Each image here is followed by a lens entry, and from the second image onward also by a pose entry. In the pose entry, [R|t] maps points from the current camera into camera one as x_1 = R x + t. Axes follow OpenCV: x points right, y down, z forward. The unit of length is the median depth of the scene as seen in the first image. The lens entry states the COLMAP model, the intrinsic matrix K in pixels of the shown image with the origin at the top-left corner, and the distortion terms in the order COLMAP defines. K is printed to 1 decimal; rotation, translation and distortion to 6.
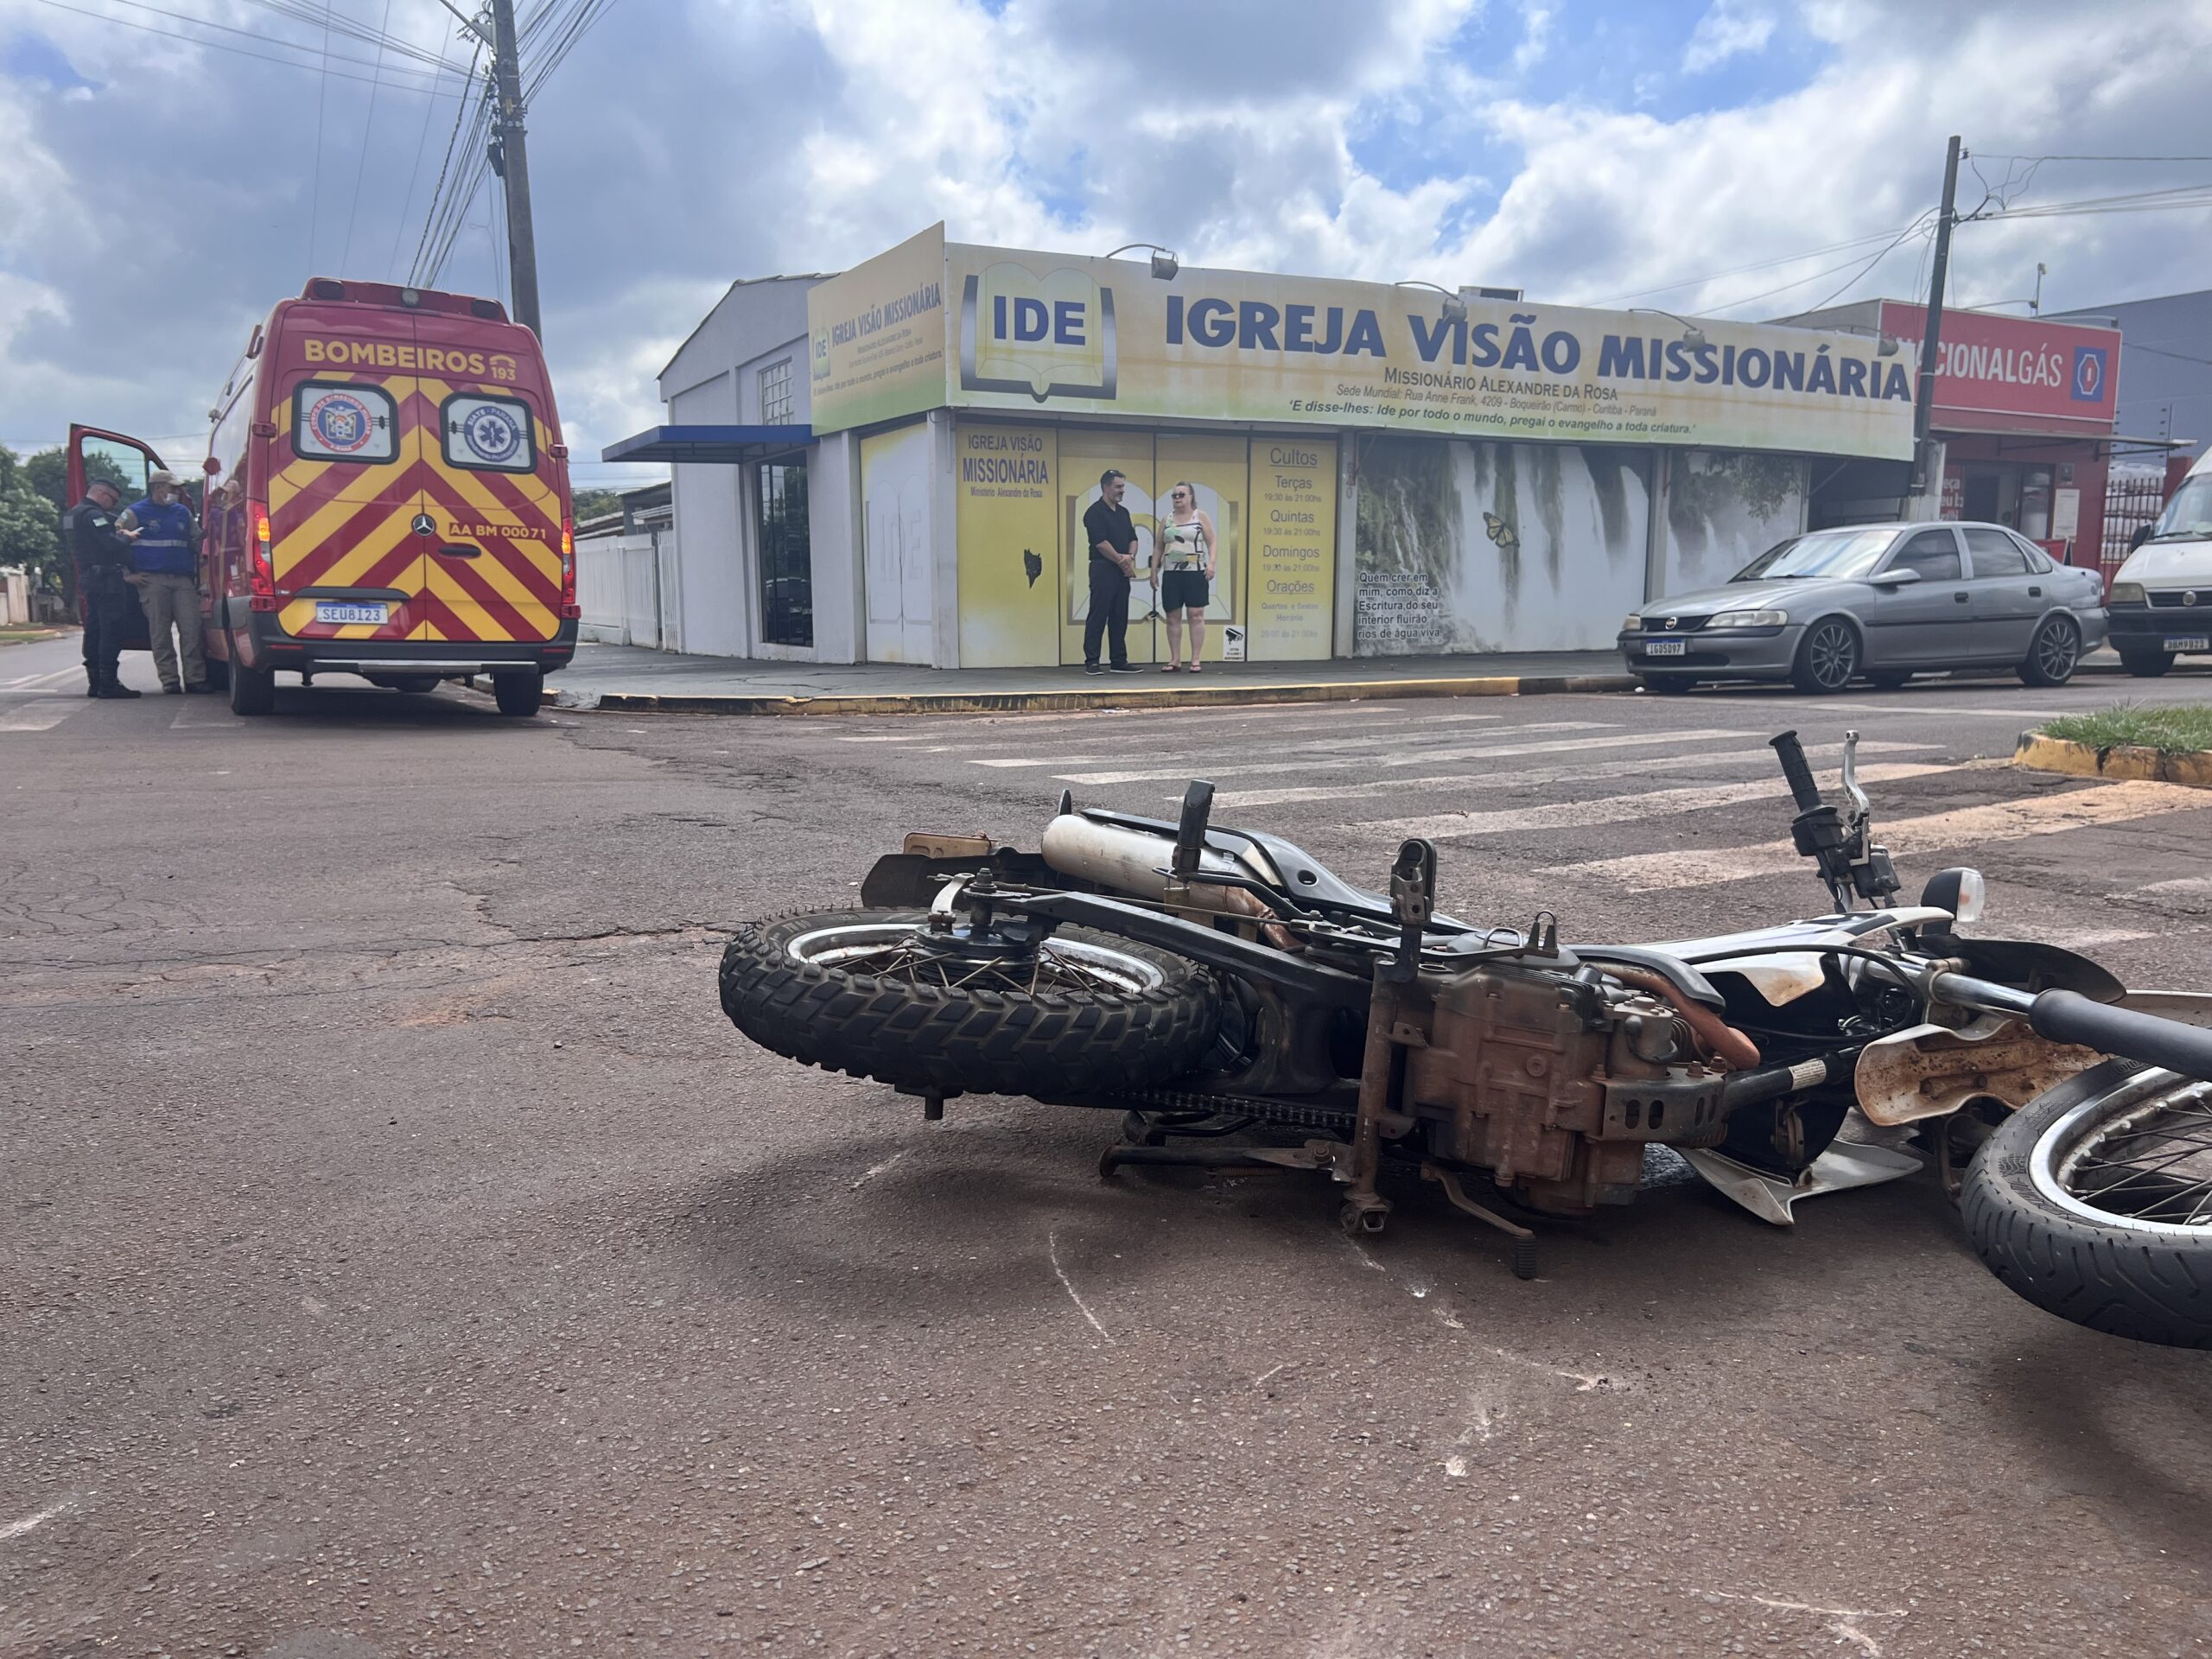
lens RADIAL K [[1660.3, 0, 1104.4], [0, 1660.3, 836.7], [0, 0, 1]] dist [0.028591, -0.005800]
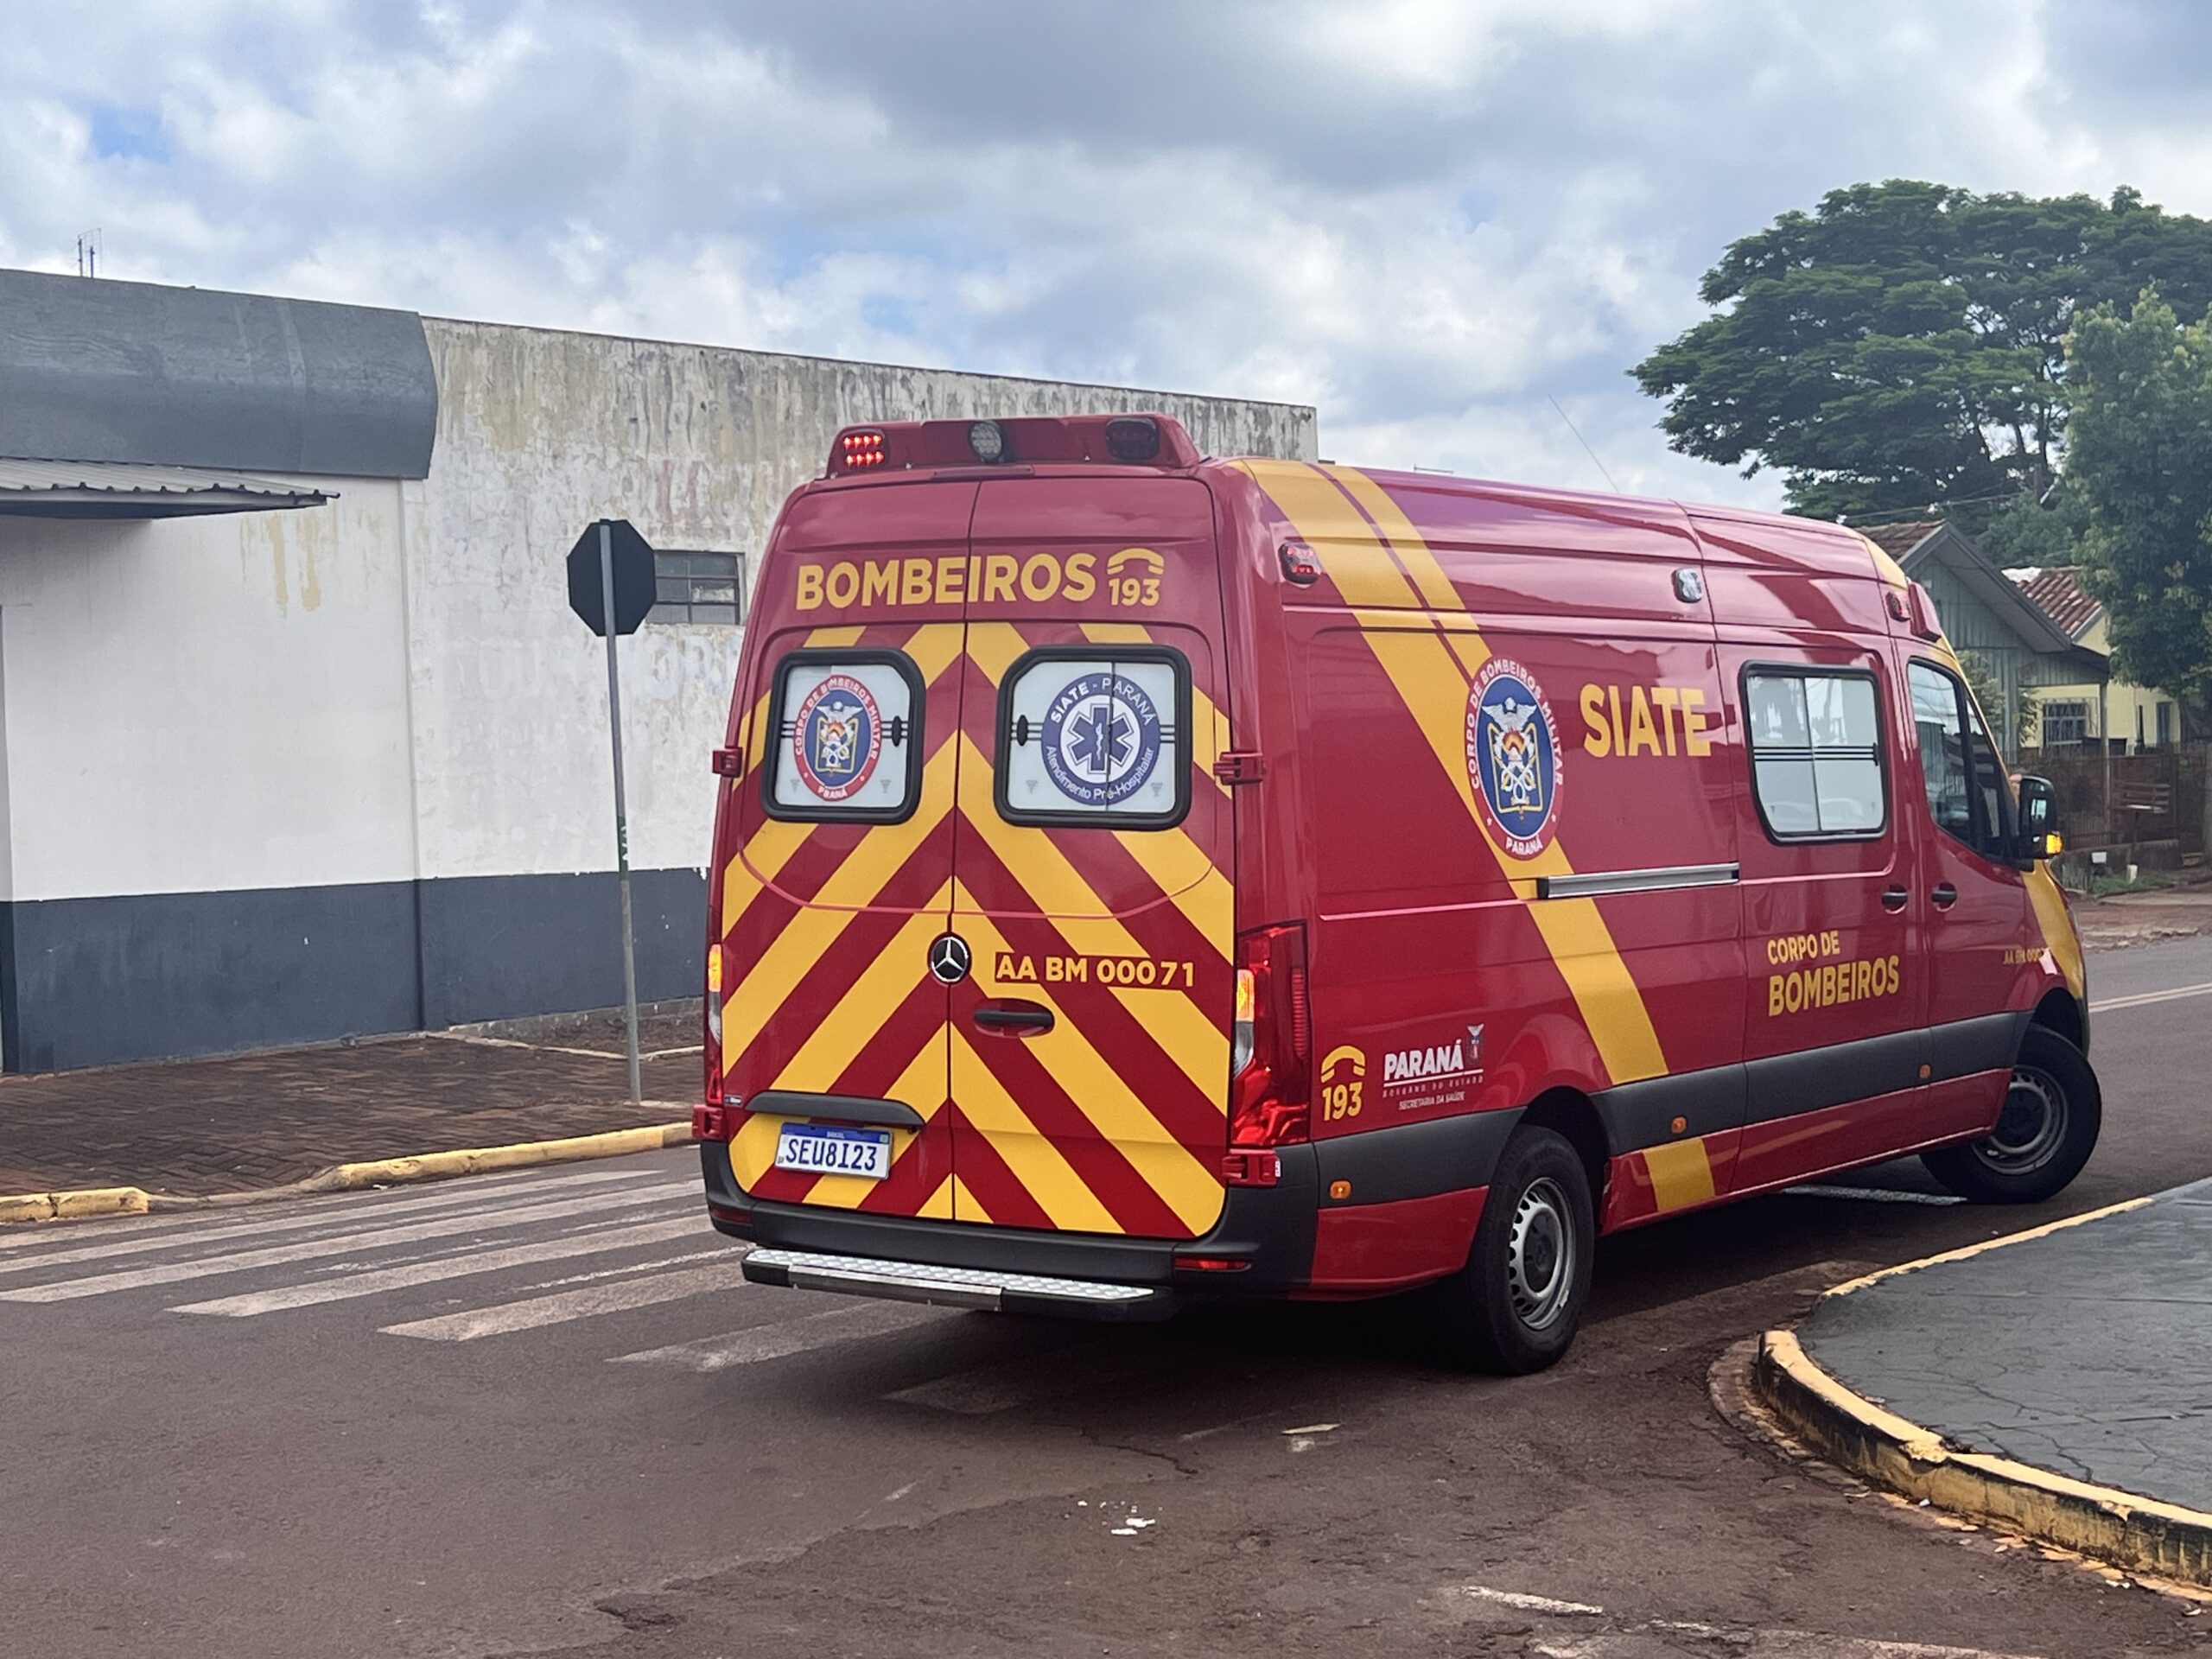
lens RADIAL K [[3588.5, 0, 1105.6], [0, 3588.5, 825.5], [0, 0, 1]] dist [0.044908, 0.000000]
pose [[0.453805, 0.016490, -0.890948, 0.439603], [-0.095978, 0.994917, -0.030472, -0.196728], [0.885917, 0.099340, 0.453081, 0.611035]]
